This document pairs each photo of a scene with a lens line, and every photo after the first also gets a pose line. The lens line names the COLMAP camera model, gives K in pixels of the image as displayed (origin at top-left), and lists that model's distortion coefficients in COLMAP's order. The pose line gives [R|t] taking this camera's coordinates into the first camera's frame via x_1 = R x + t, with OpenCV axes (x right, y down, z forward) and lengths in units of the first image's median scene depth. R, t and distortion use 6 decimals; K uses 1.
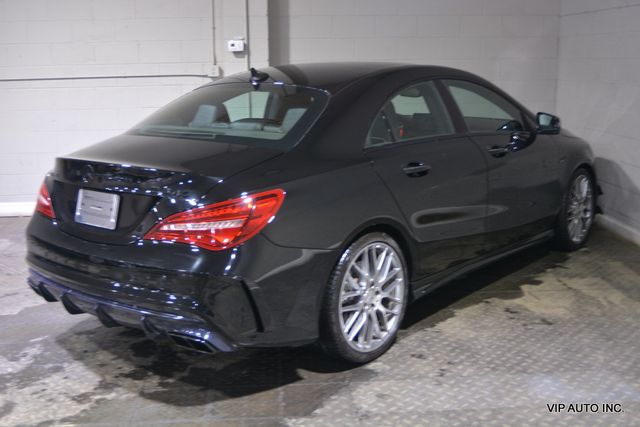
lens RADIAL K [[738.3, 0, 320.0], [0, 738.3, 213.5], [0, 0, 1]] dist [-0.057563, 0.012866]
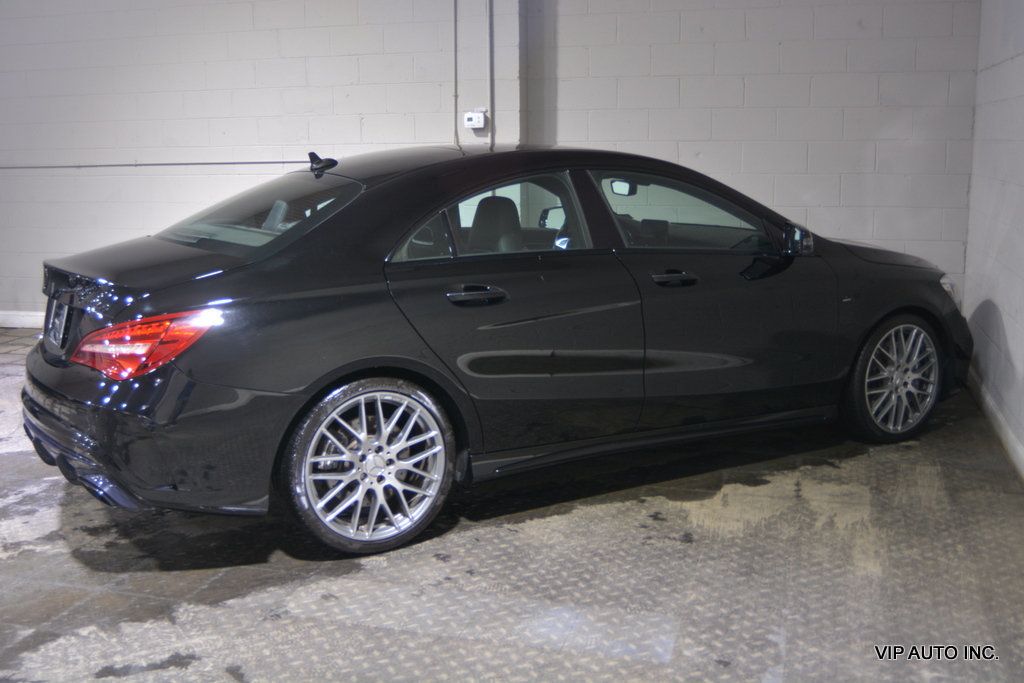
lens RADIAL K [[1080.7, 0, 512.0], [0, 1080.7, 341.5], [0, 0, 1]] dist [-0.076195, 0.039857]
pose [[0.940081, 0.065575, -0.334585, 0.487953], [-0.071595, 0.997418, -0.005675, -0.012135], [0.333349, 0.029290, 0.942349, 0.031230]]
